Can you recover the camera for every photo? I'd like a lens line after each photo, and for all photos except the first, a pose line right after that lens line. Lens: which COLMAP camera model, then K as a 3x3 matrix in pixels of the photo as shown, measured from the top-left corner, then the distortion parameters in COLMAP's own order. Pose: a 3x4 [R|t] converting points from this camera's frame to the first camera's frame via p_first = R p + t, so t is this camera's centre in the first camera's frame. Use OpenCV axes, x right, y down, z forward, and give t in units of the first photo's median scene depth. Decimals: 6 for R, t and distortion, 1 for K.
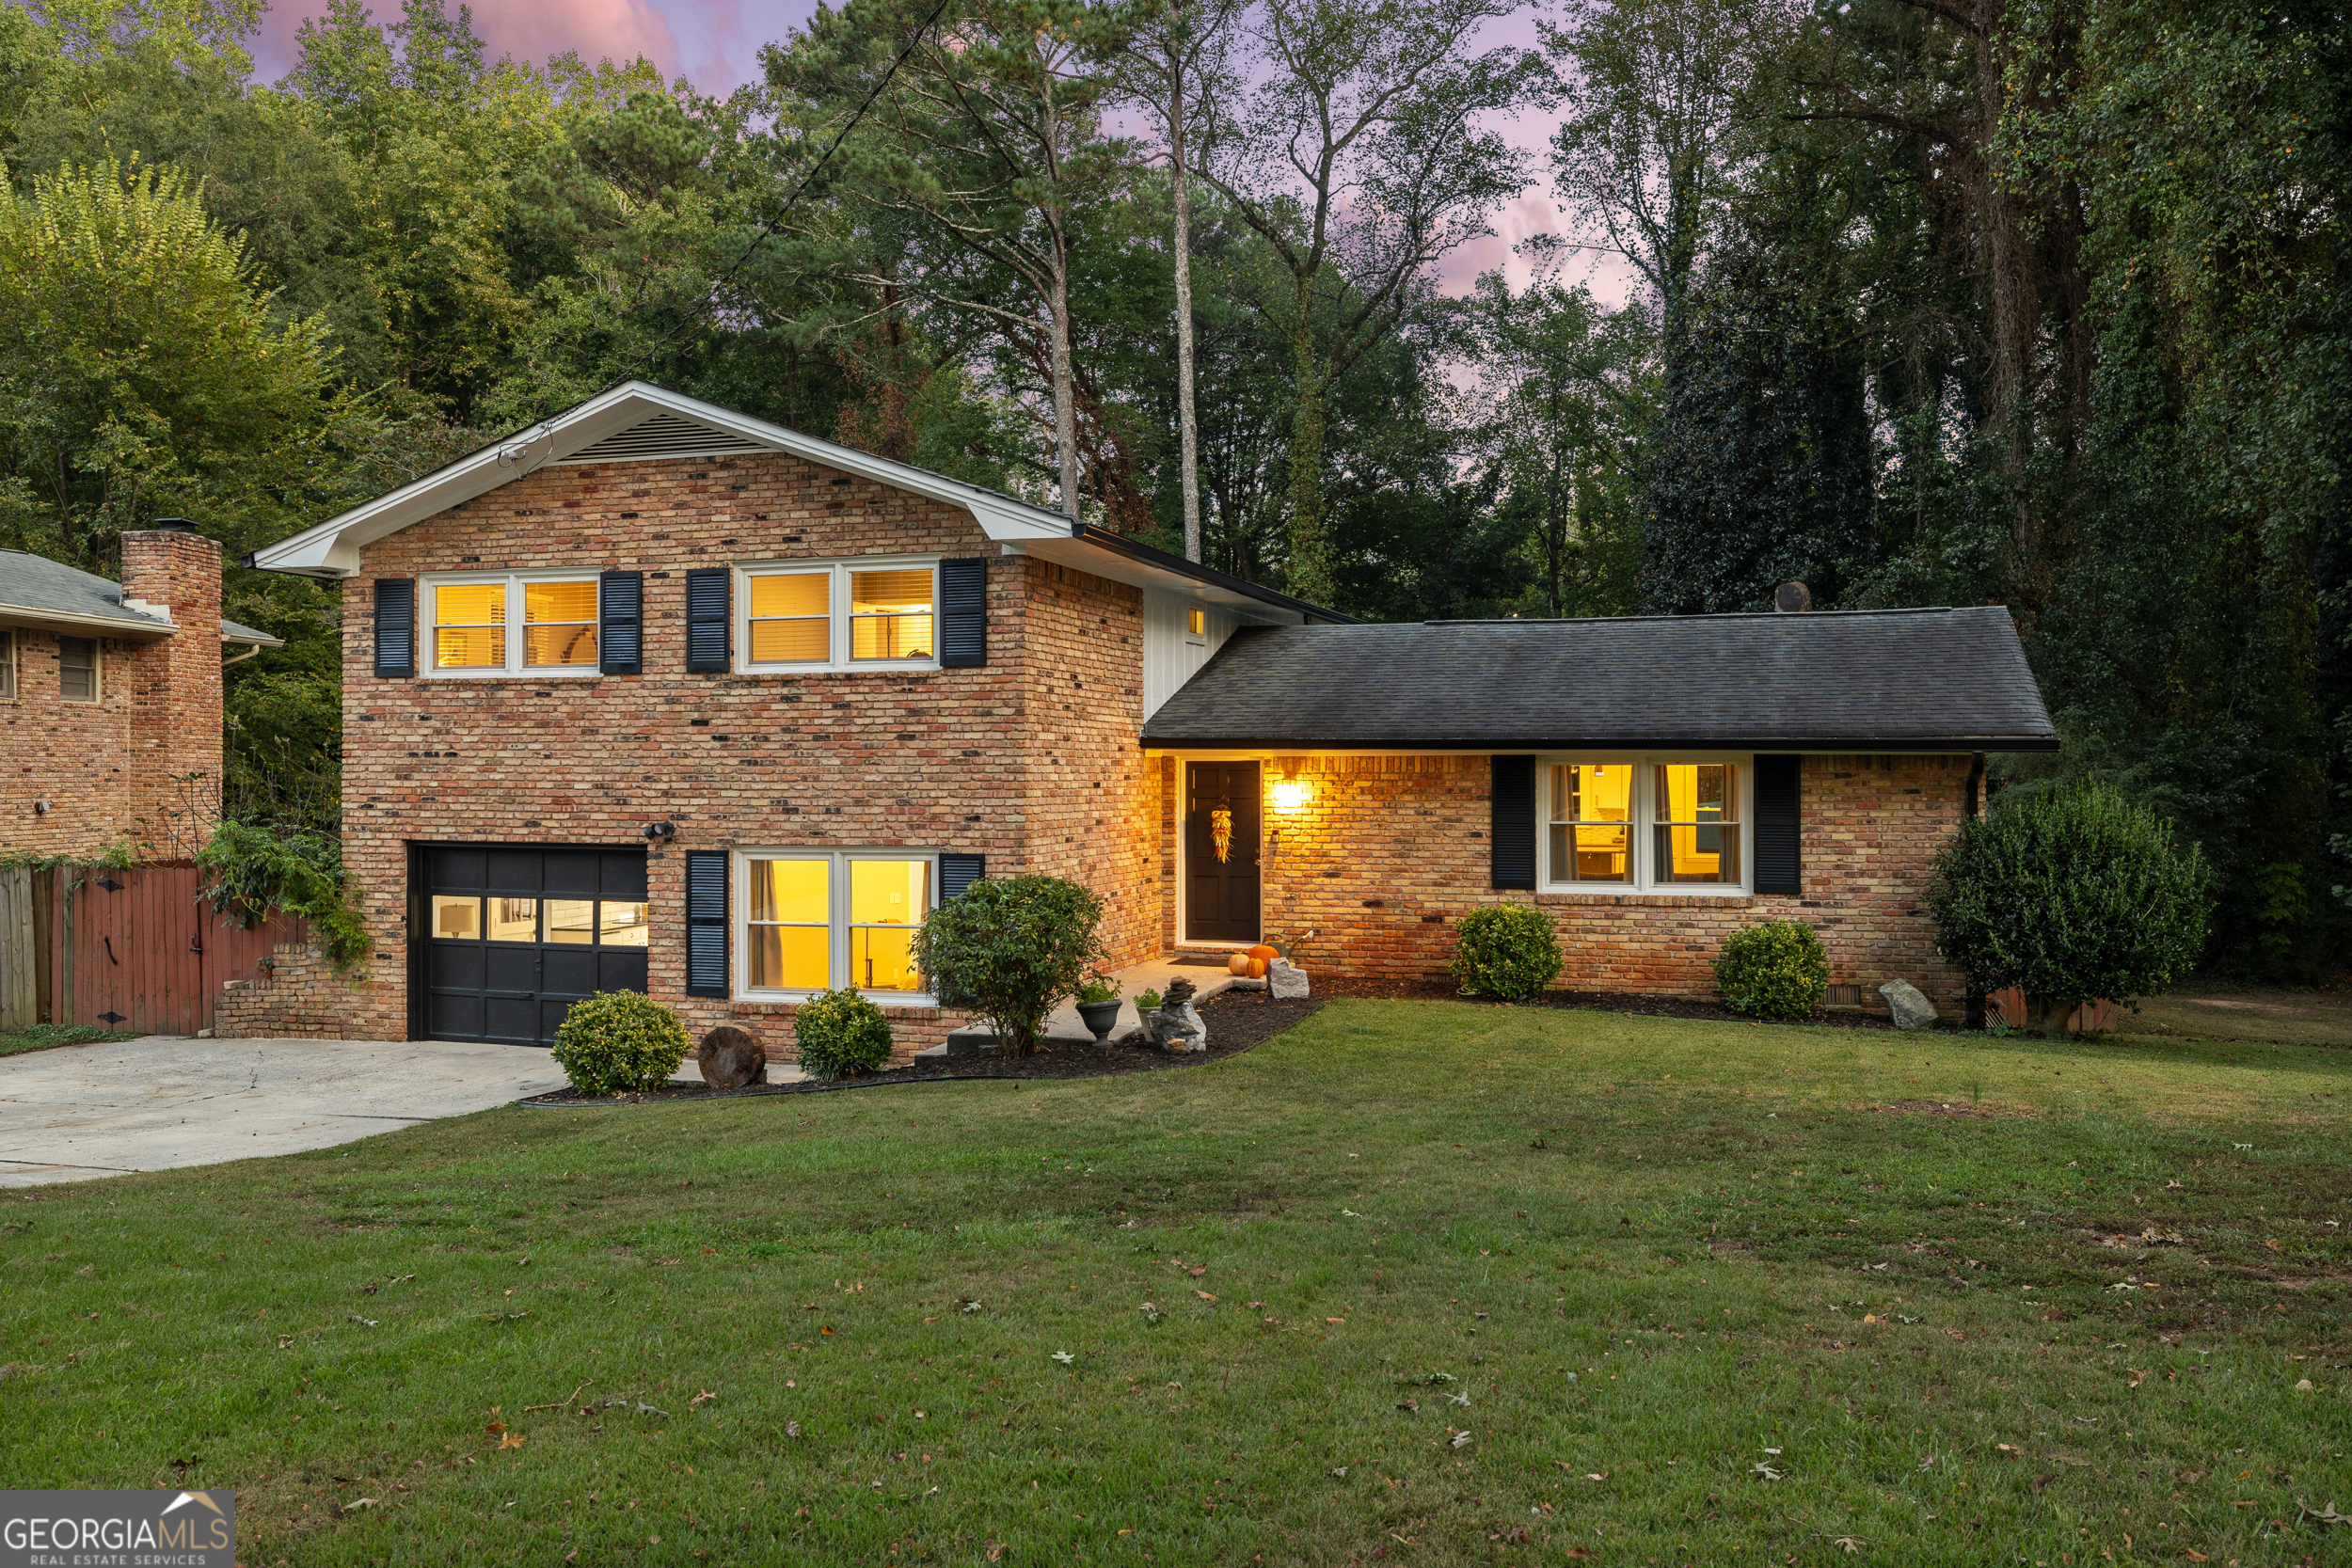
lens RADIAL K [[2012.8, 0, 1176.0], [0, 2012.8, 784.0], [0, 0, 1]] dist [0.006752, 0.000559]
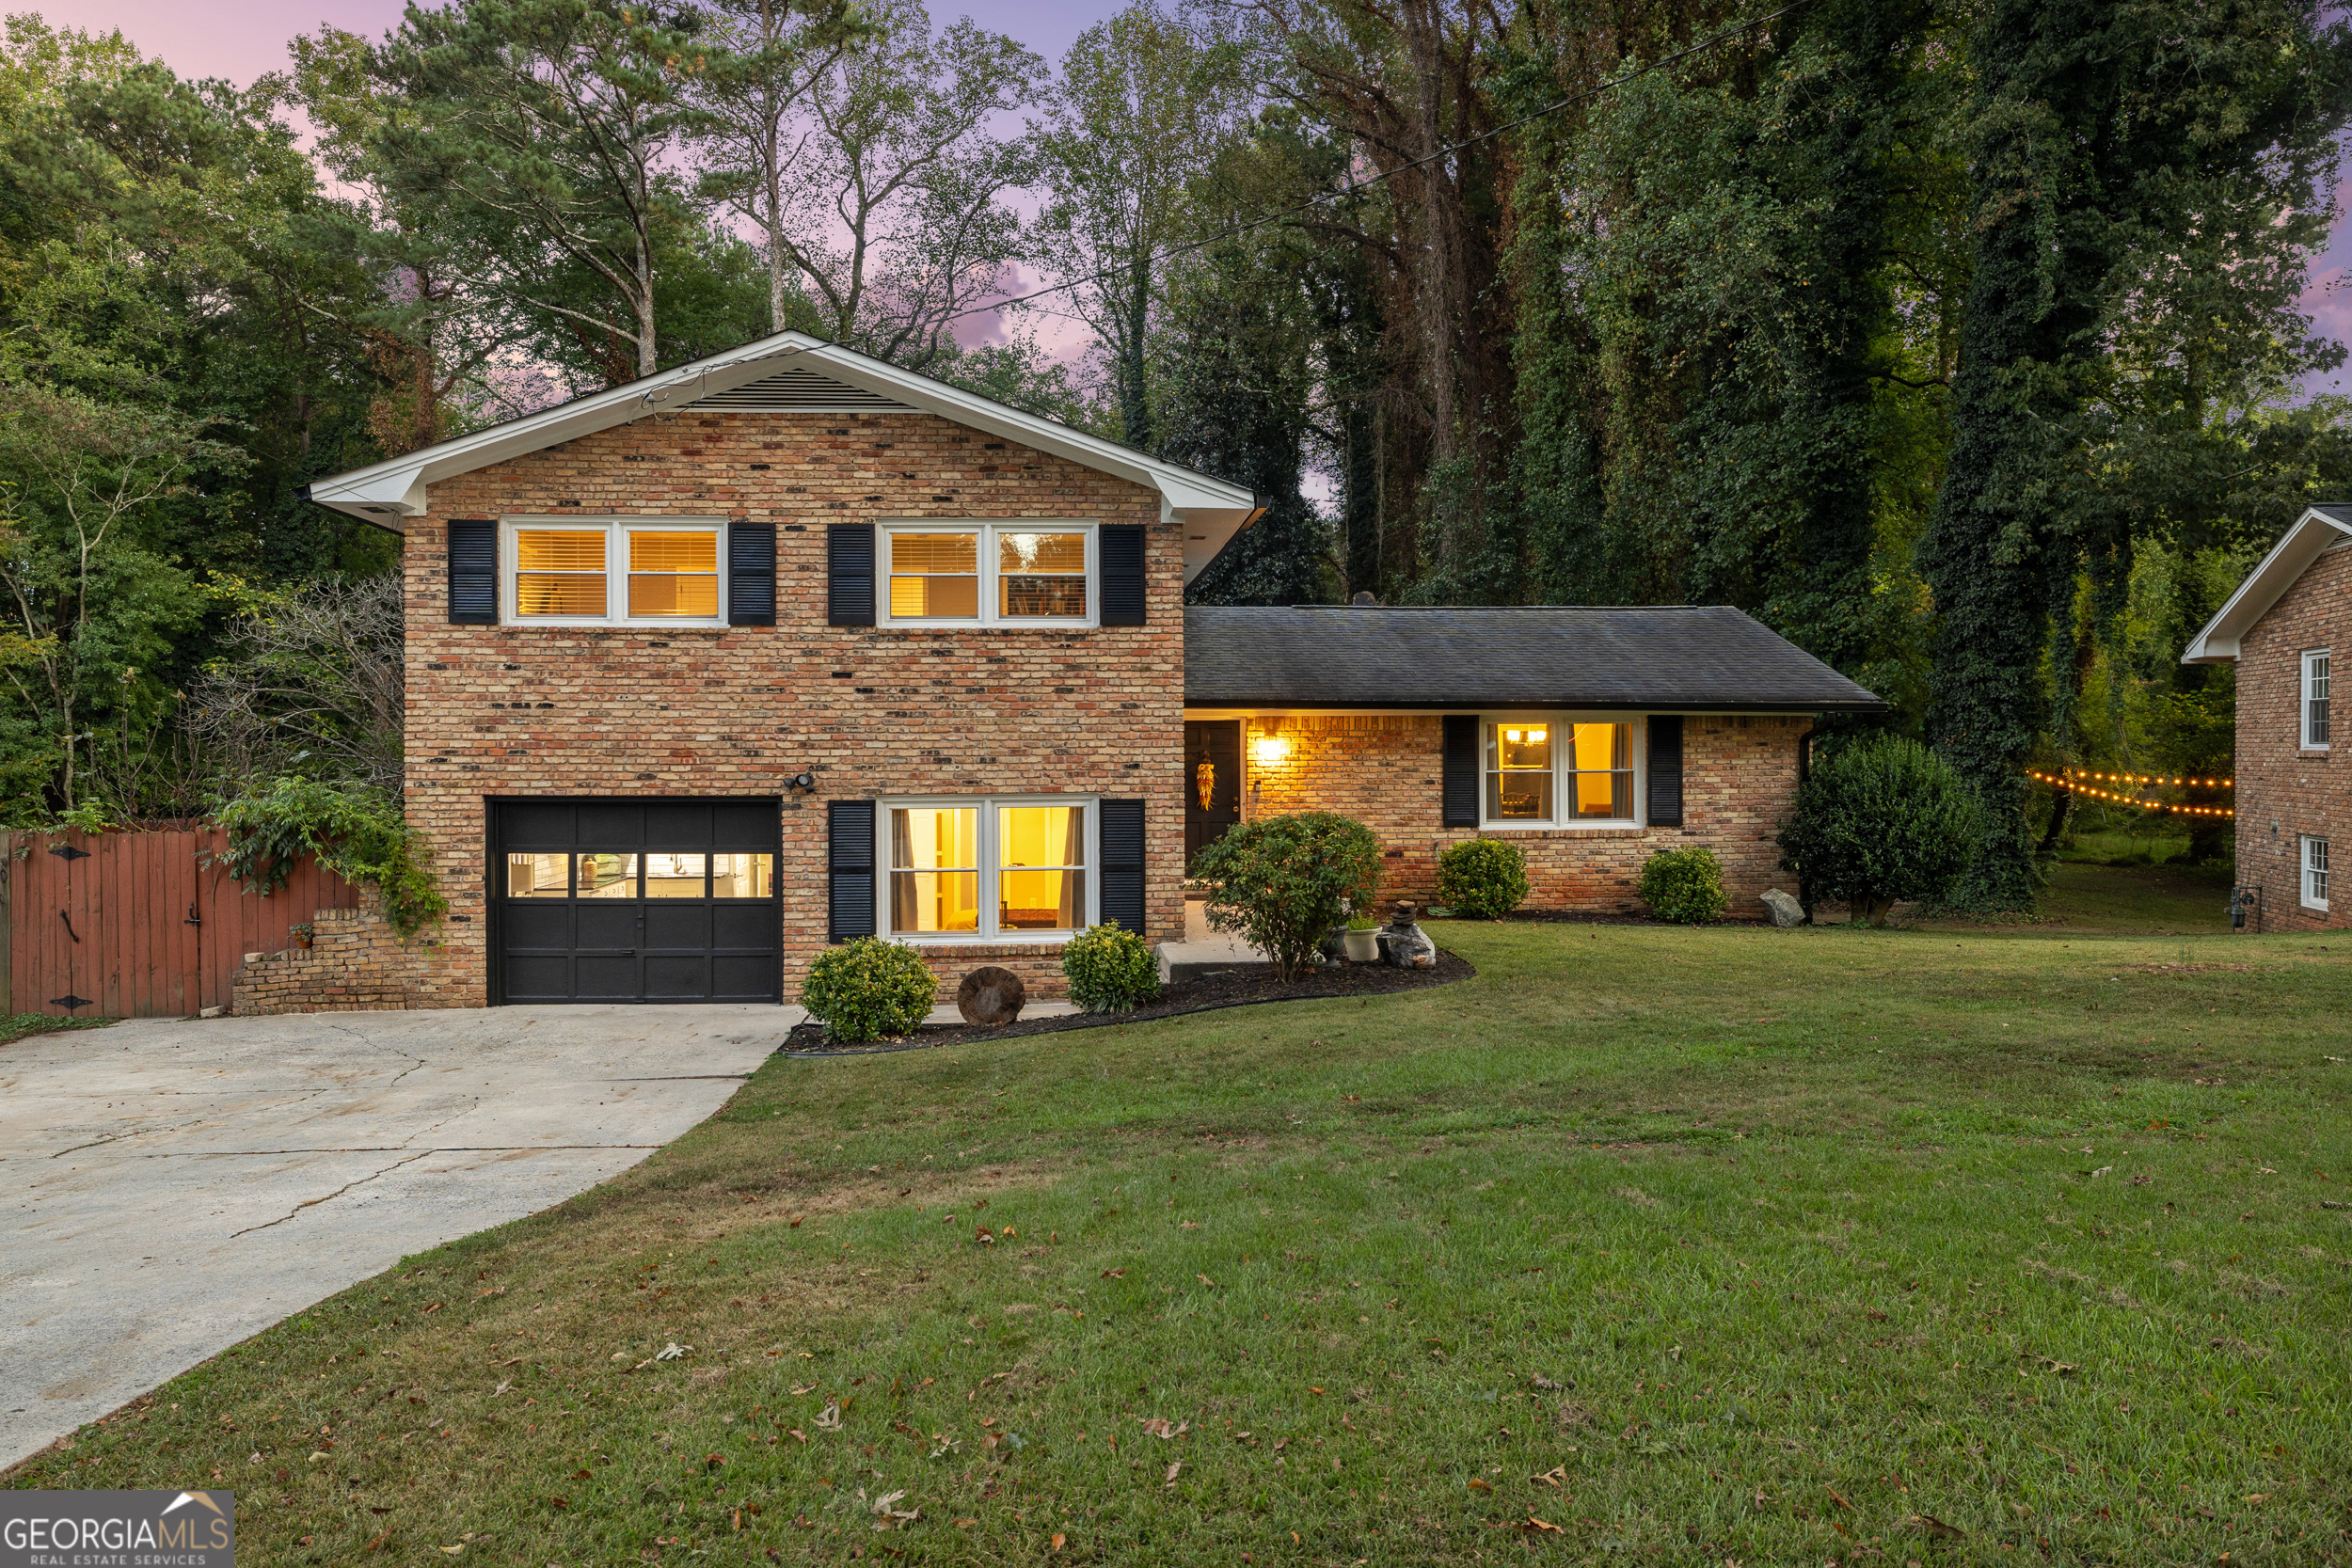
lens RADIAL K [[1677.2, 0, 1176.0], [0, 1677.2, 784.0], [0, 0, 1]] dist [-0.000190, 0.003170]
pose [[0.926192, -0.008687, 0.376952, -0.389686], [0.005133, 0.999932, 0.010432, 0.016200], [-0.377017, -0.007727, 0.926174, 0.147181]]
